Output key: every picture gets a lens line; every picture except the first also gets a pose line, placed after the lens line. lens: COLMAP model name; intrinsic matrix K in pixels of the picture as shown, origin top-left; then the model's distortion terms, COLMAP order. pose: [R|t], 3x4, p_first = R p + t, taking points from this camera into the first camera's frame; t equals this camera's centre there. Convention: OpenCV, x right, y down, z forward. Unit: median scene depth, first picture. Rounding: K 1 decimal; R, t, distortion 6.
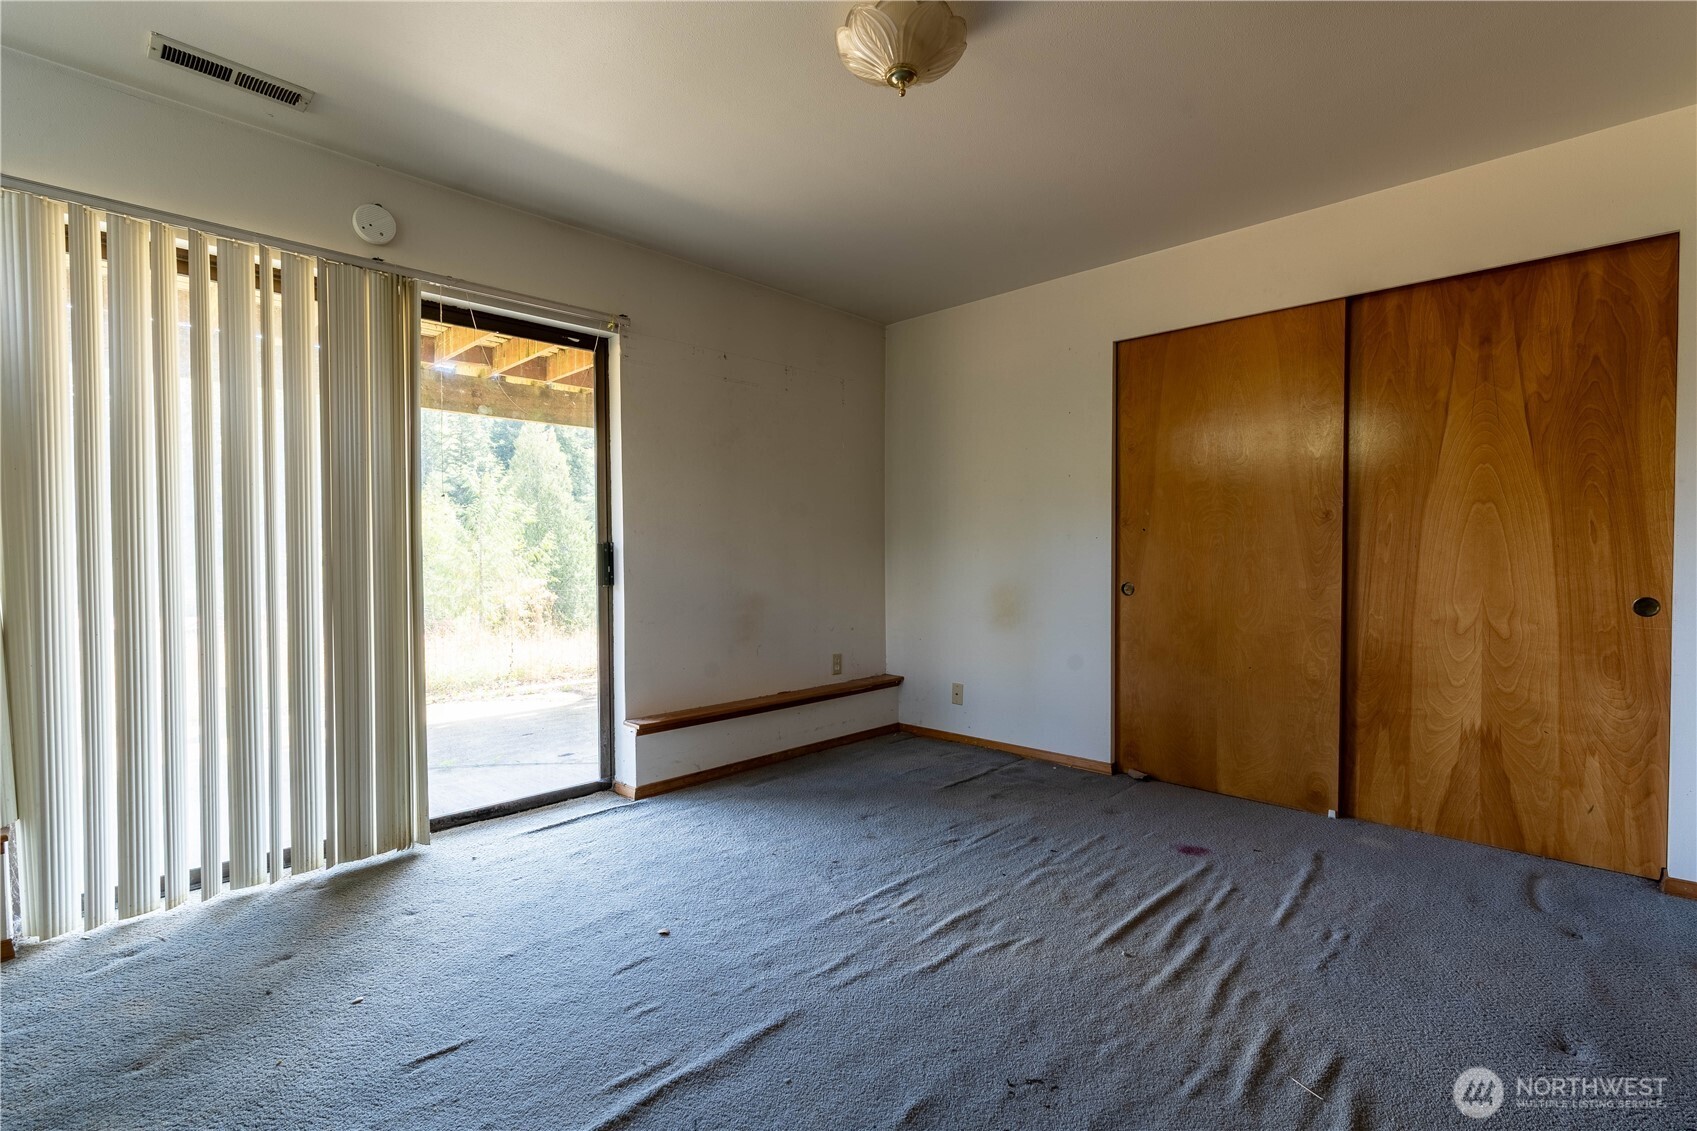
lens RADIAL K [[783.3, 0, 852.1], [0, 783.3, 564.9], [0, 0, 1]] dist [-0.008170, 0.001223]
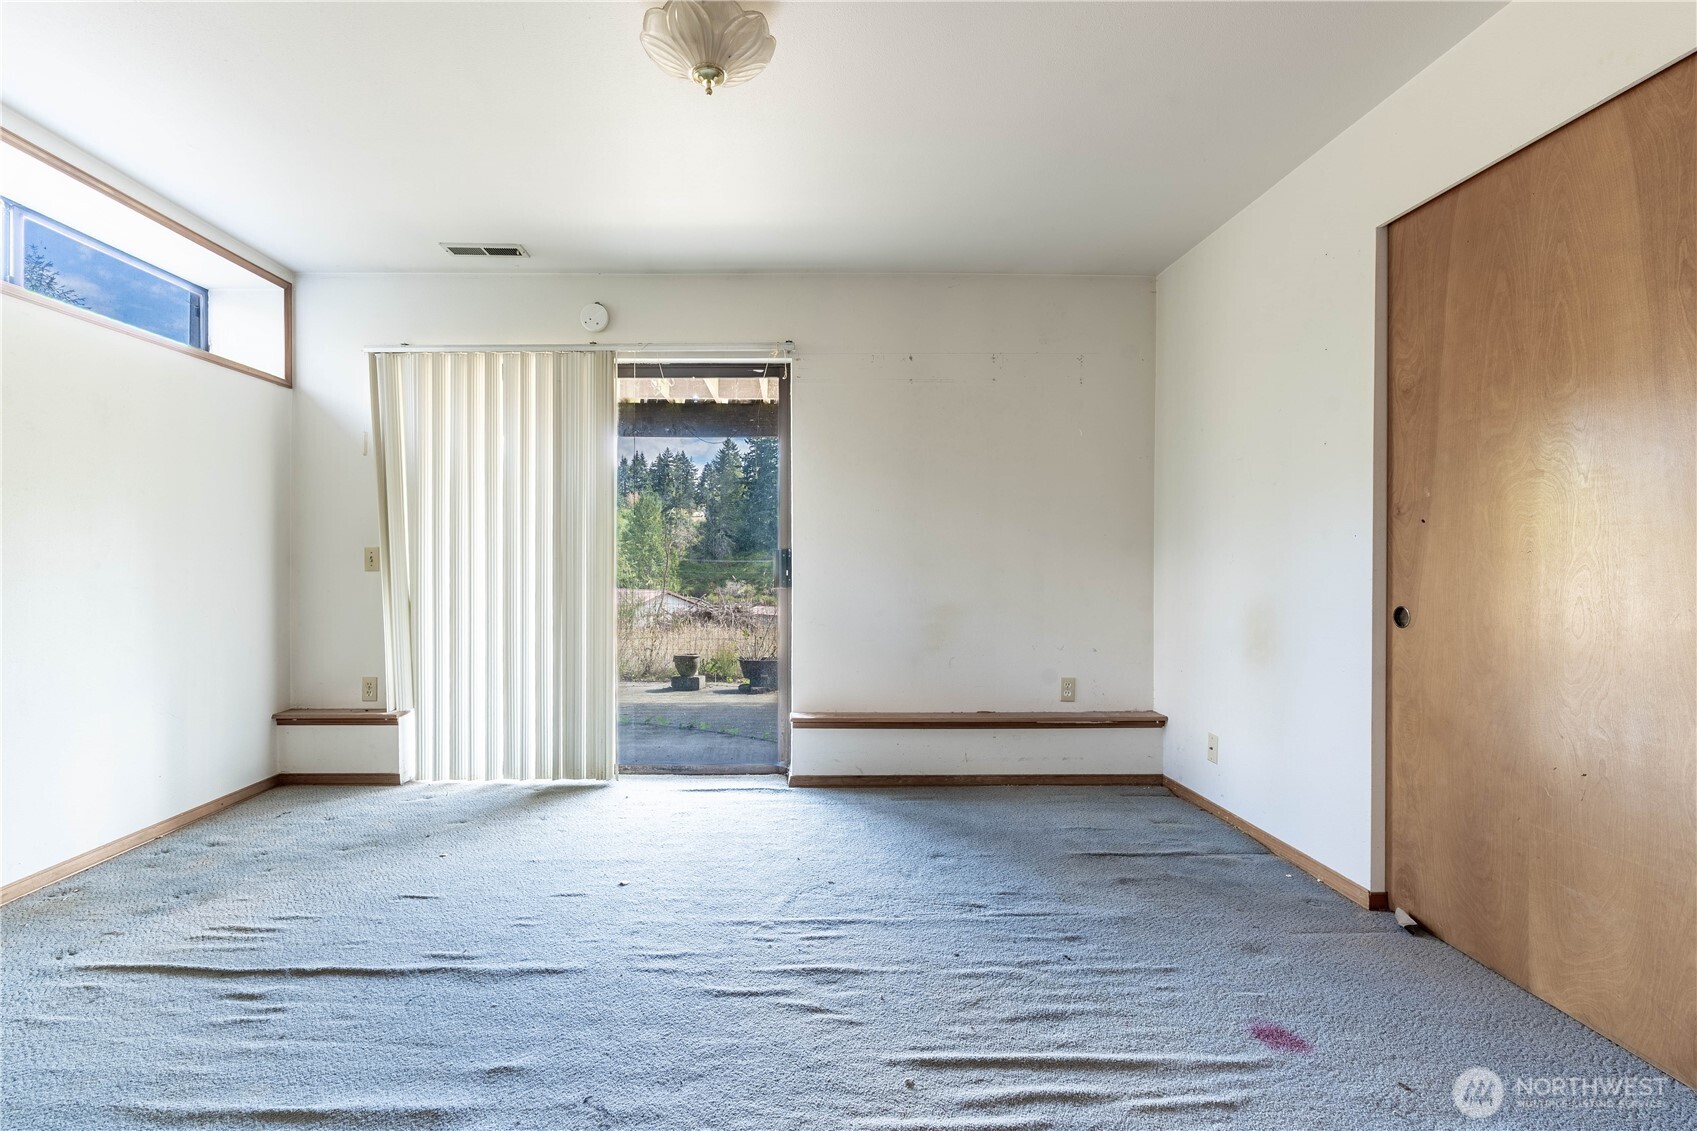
lens RADIAL K [[824.1, 0, 845.7], [0, 824.1, 566.6], [0, 0, 1]] dist [-0.009614, 0.000992]
pose [[0.687646, 0.006320, -0.726018, 0.674791], [-0.012908, 0.999910, -0.003521, -0.001237], [0.725931, 0.011792, 0.687666, 0.302211]]
